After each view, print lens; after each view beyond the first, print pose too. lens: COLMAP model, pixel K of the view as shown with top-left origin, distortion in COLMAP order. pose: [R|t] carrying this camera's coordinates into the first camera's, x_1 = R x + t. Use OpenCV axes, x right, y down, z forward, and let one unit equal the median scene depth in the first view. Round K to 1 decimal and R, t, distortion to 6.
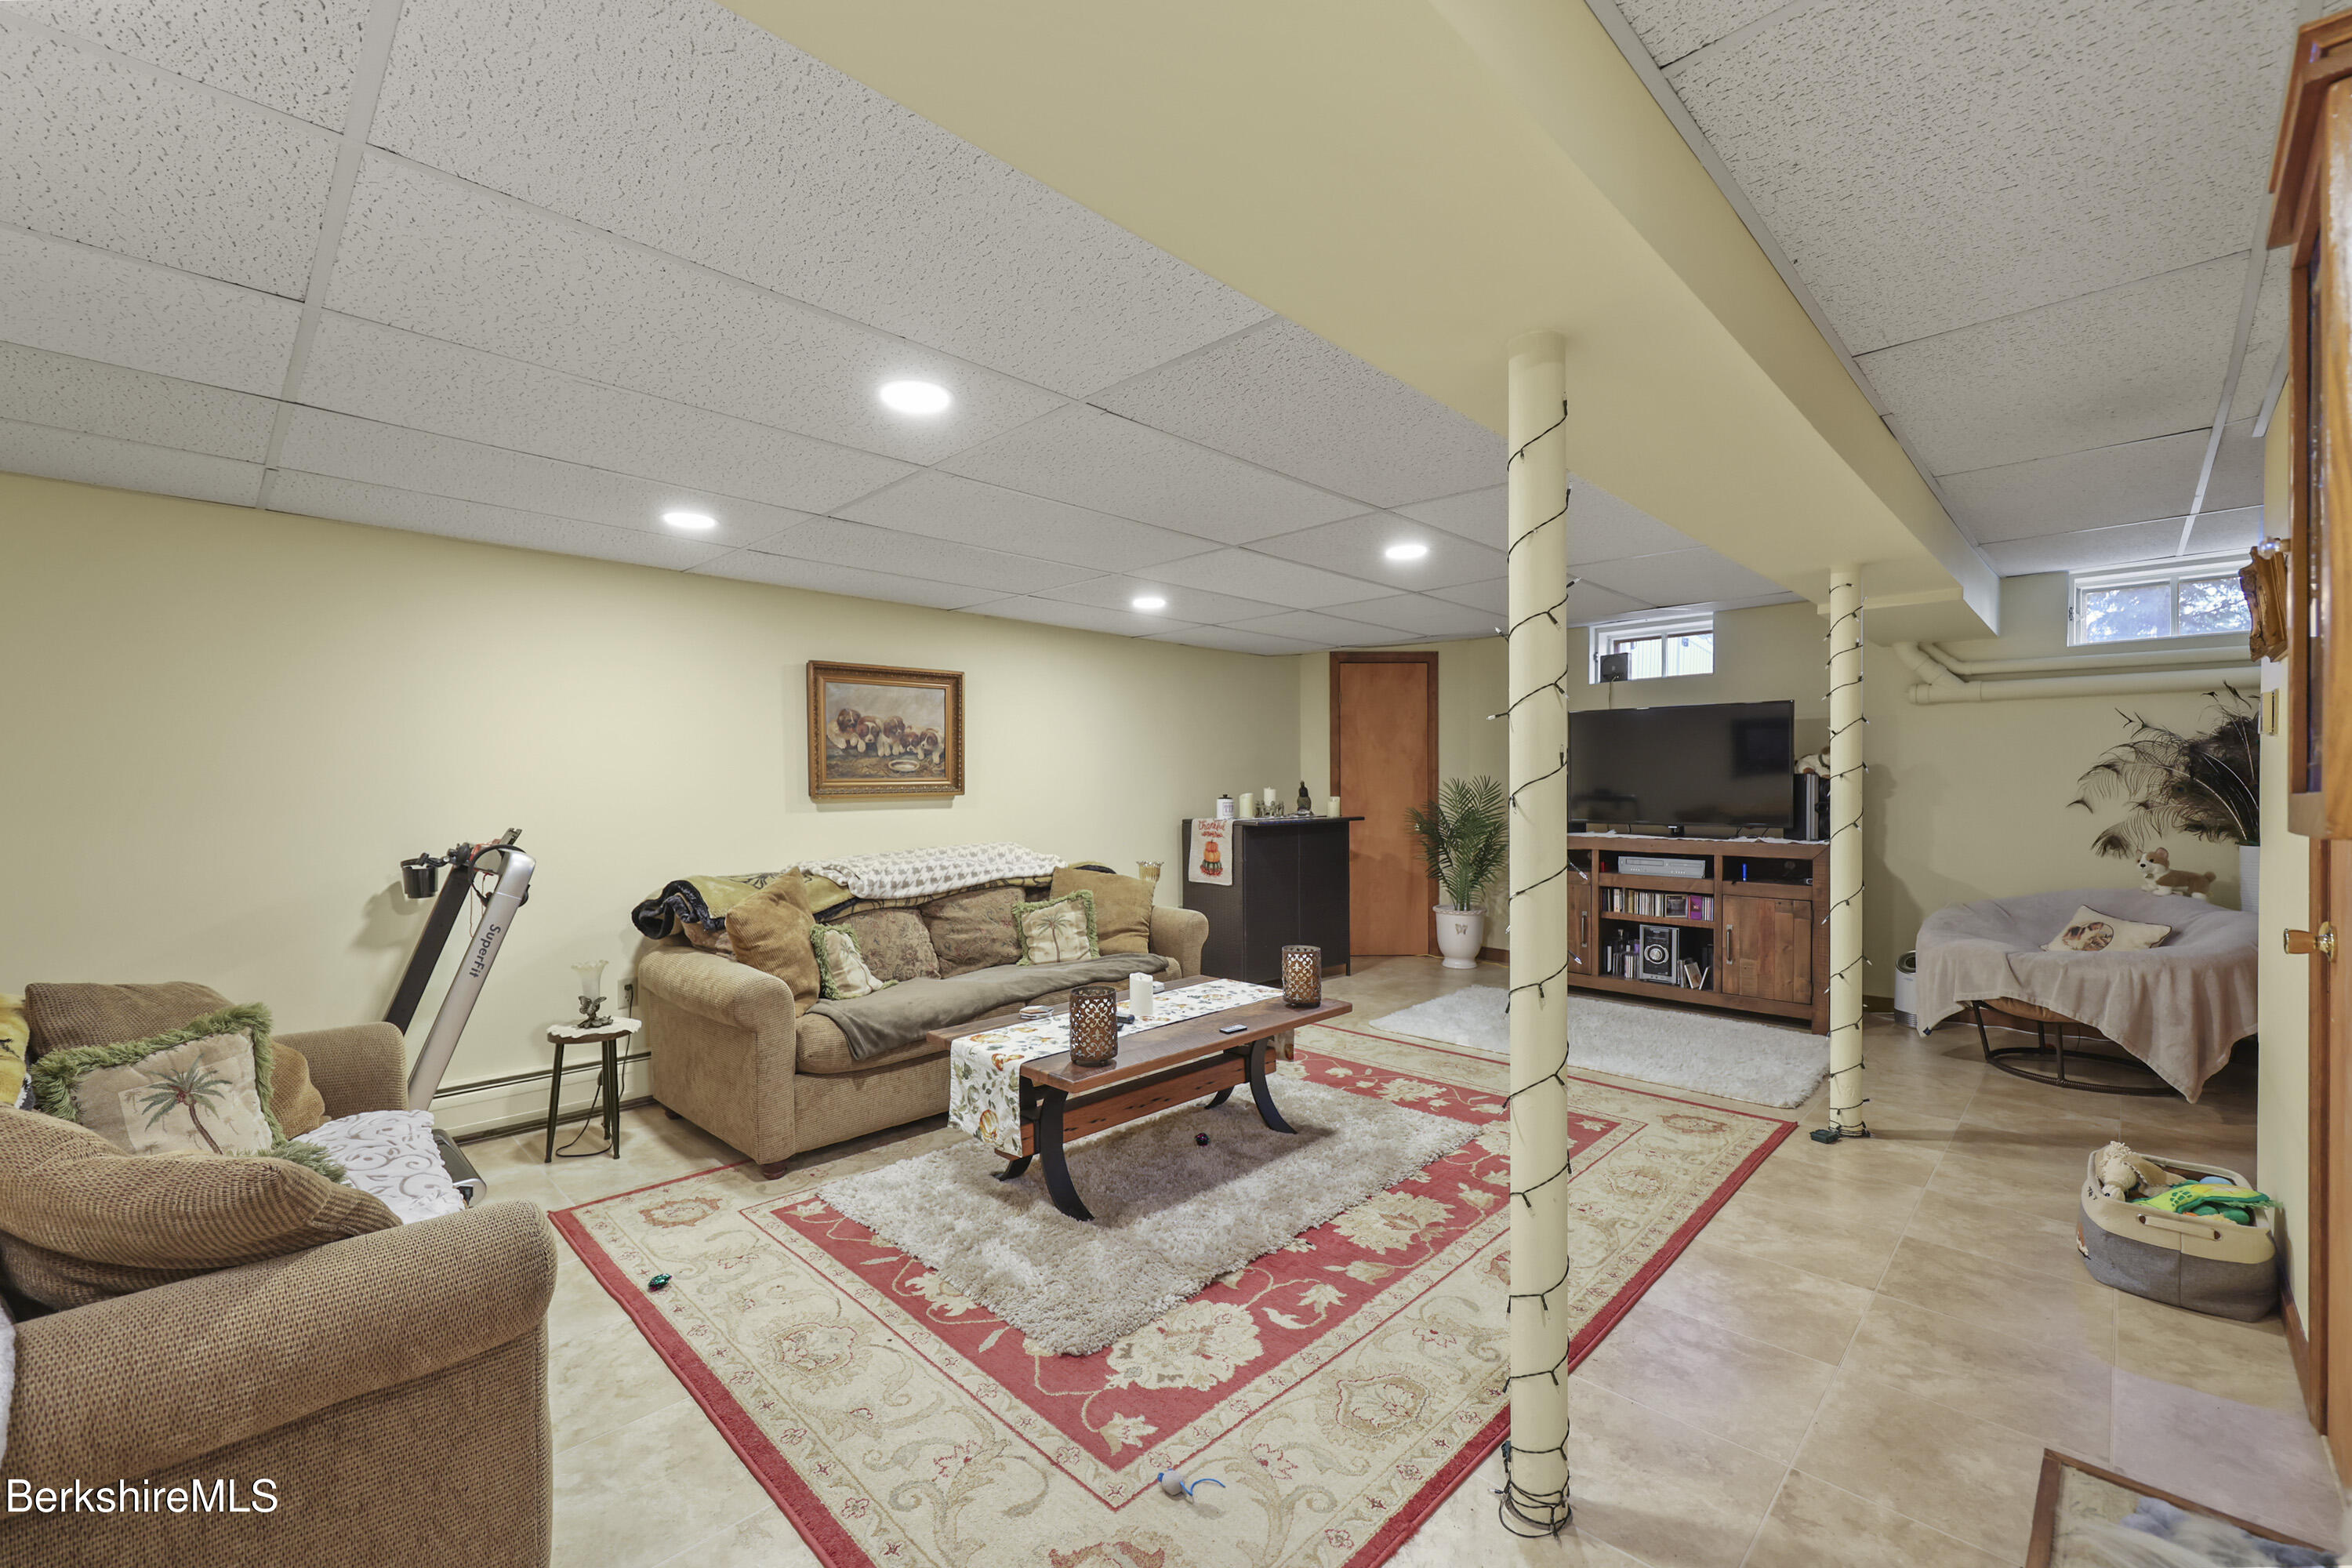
lens RADIAL K [[953.3, 0, 1186.9], [0, 953.3, 786.9], [0, 0, 1]] dist [0.001438, -0.000909]
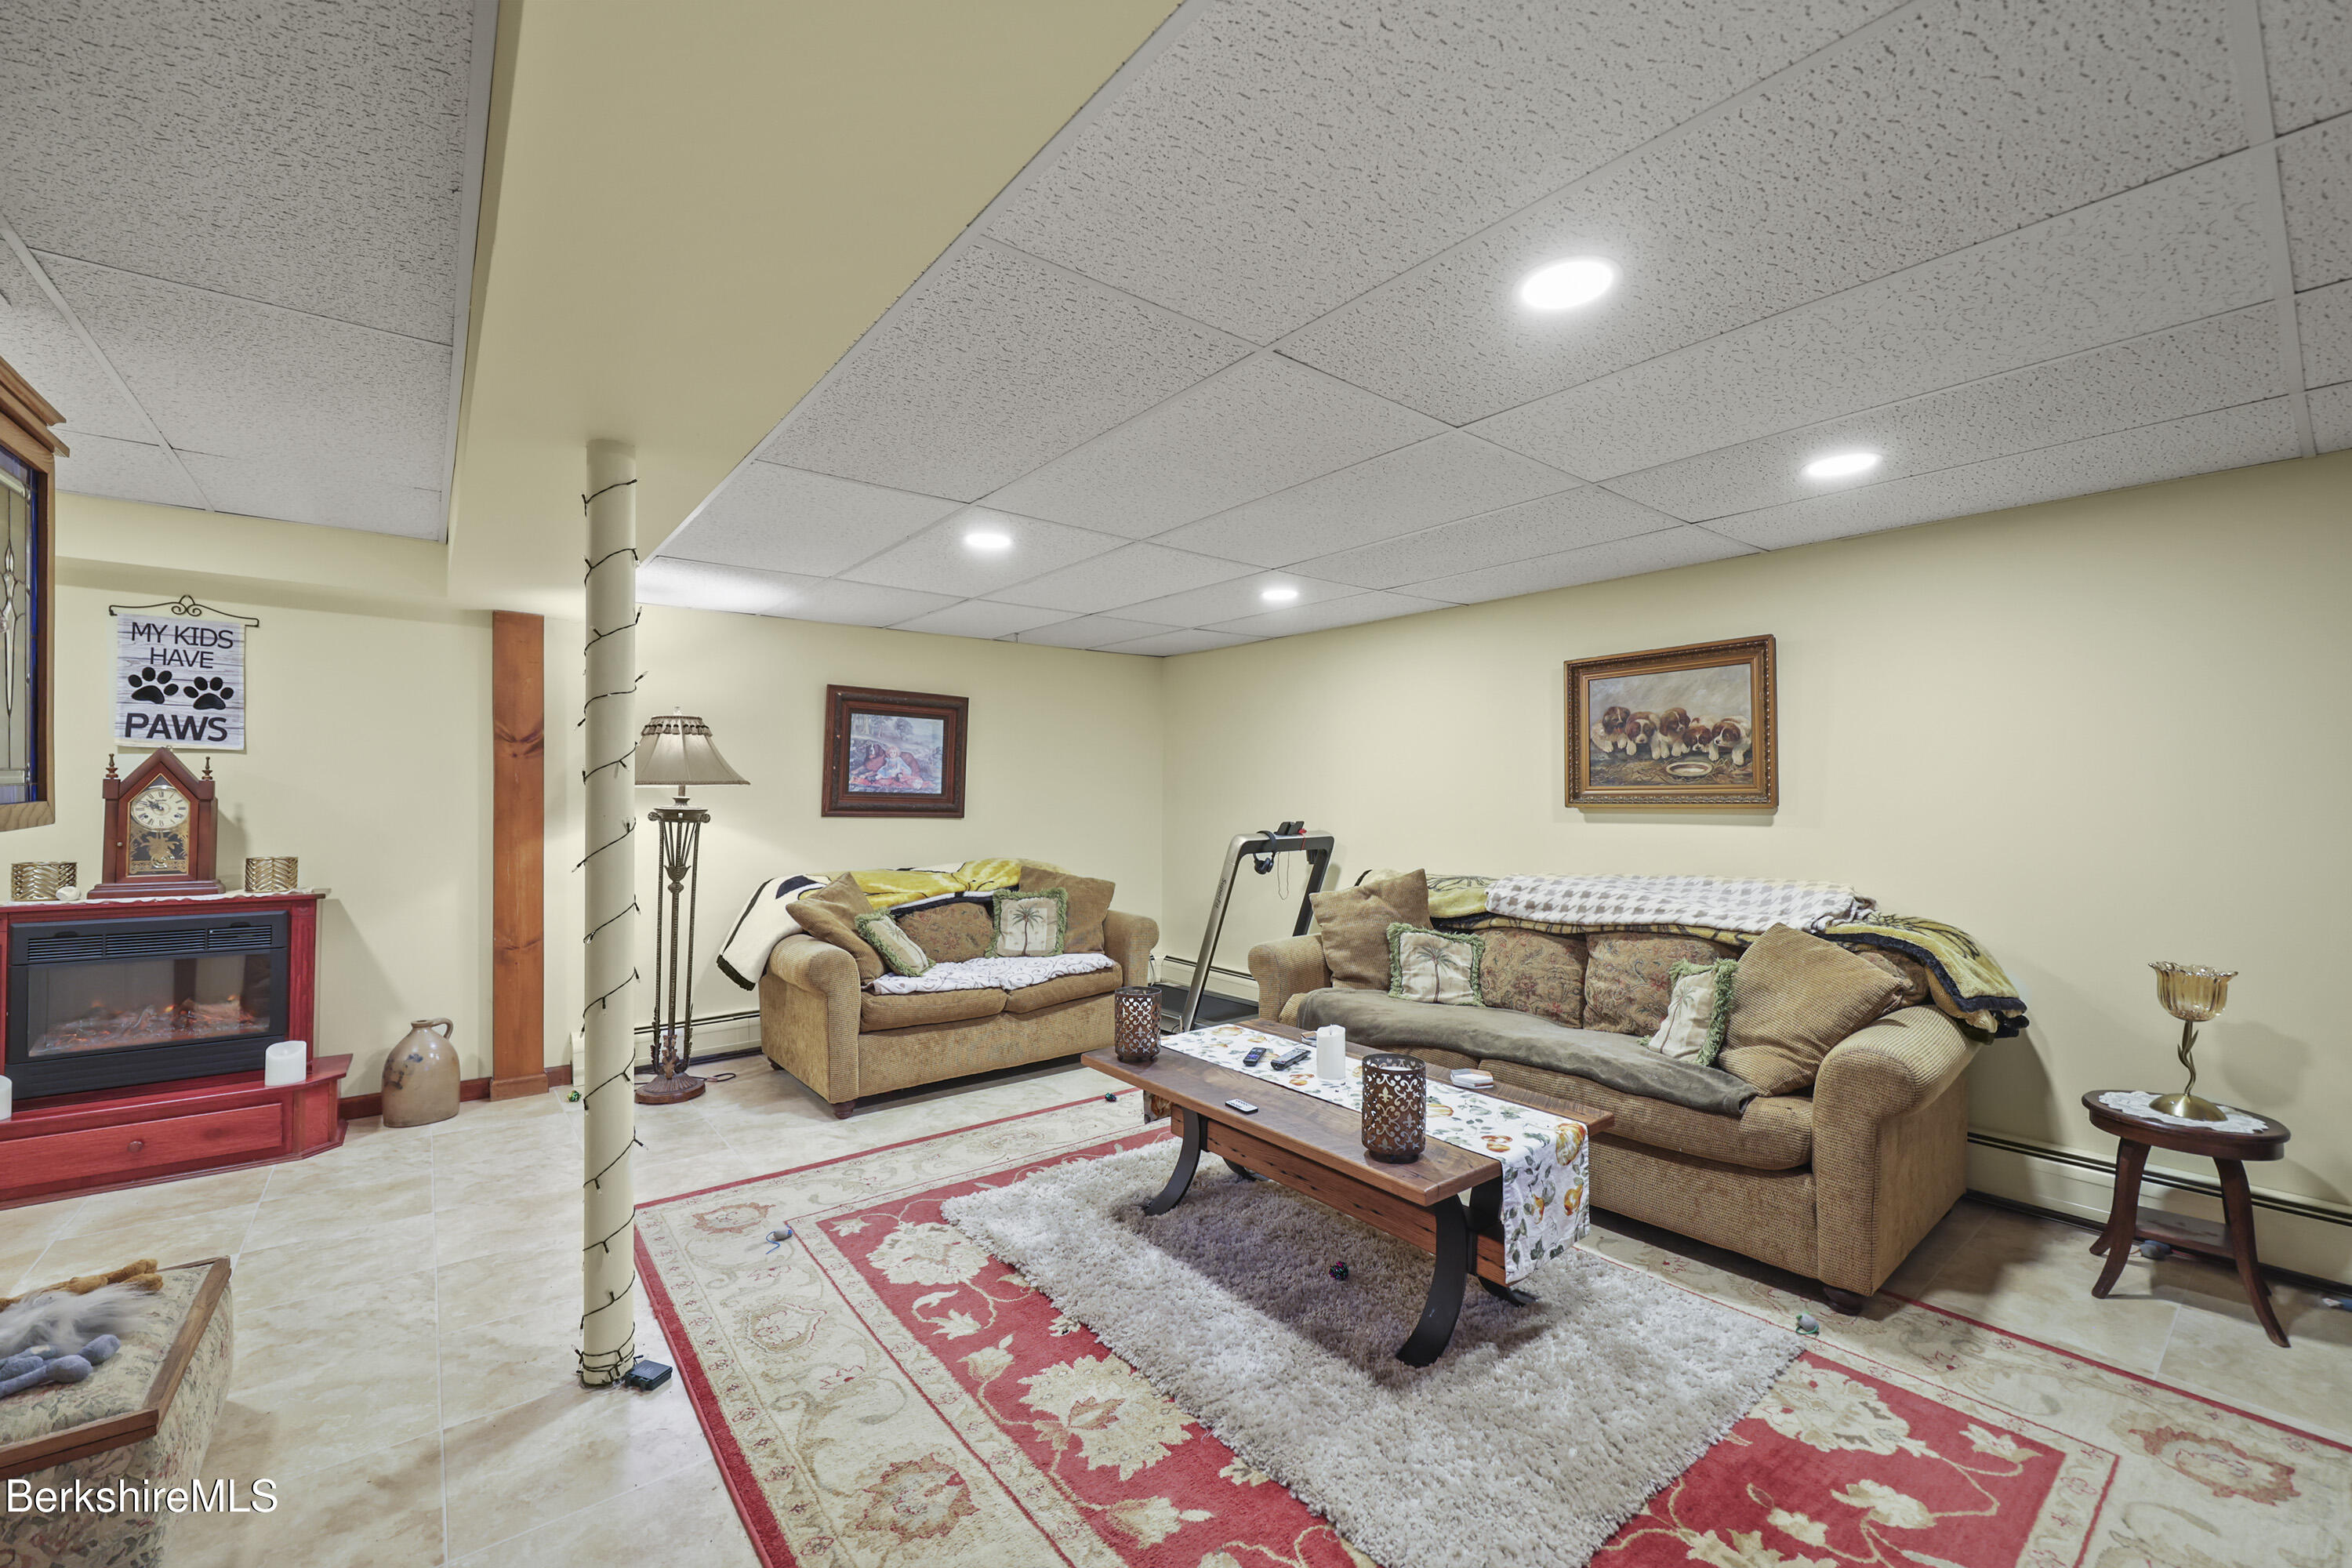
lens RADIAL K [[953.3, 0, 1177.1], [0, 953.3, 790.5], [0, 0, 1]] dist [0.001438, -0.000909]
pose [[-0.122616, 0.003263, -0.992449, 0.668610], [-0.001784, 0.999992, 0.003508, -0.008088], [0.992453, 0.002201, -0.122609, 0.833174]]
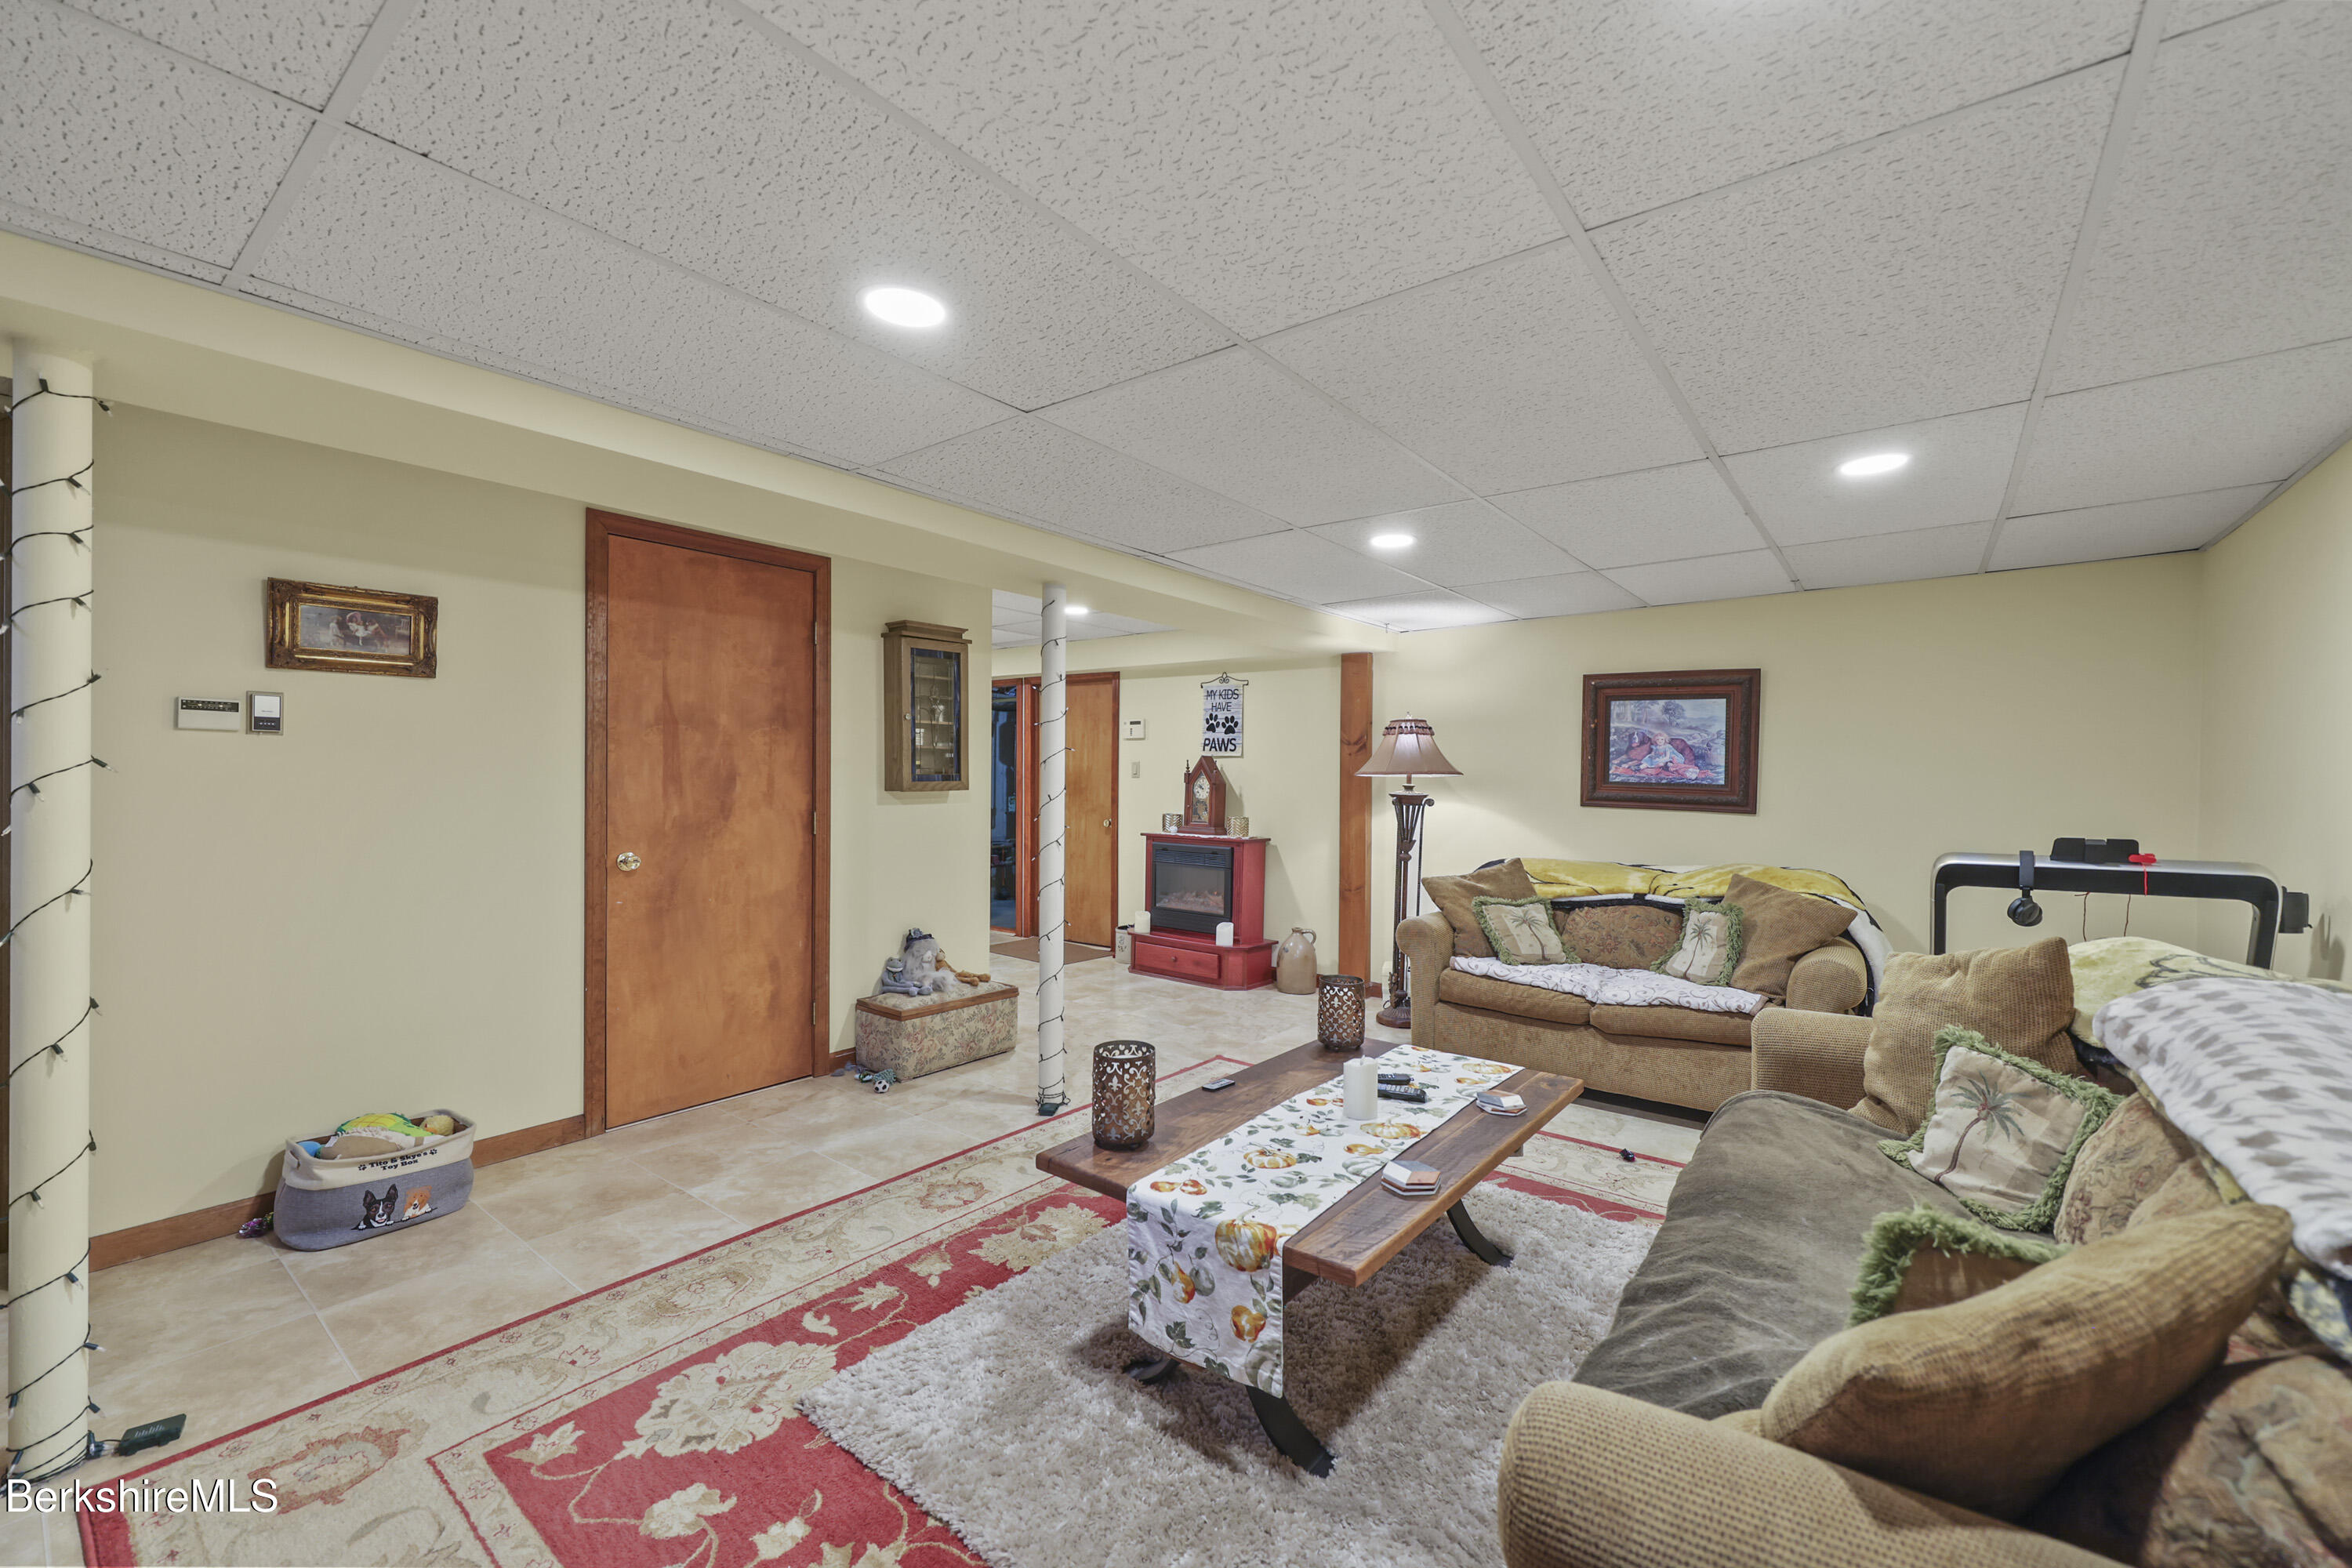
lens RADIAL K [[953.3, 0, 1179.1], [0, 953.3, 781.2], [0, 0, 1]] dist [0.001438, -0.000909]
pose [[-0.994522, -0.001924, -0.104510, 0.133292], [-0.002315, 0.999991, 0.003621, -0.004874], [0.104502, 0.003843, -0.994517, 1.435457]]
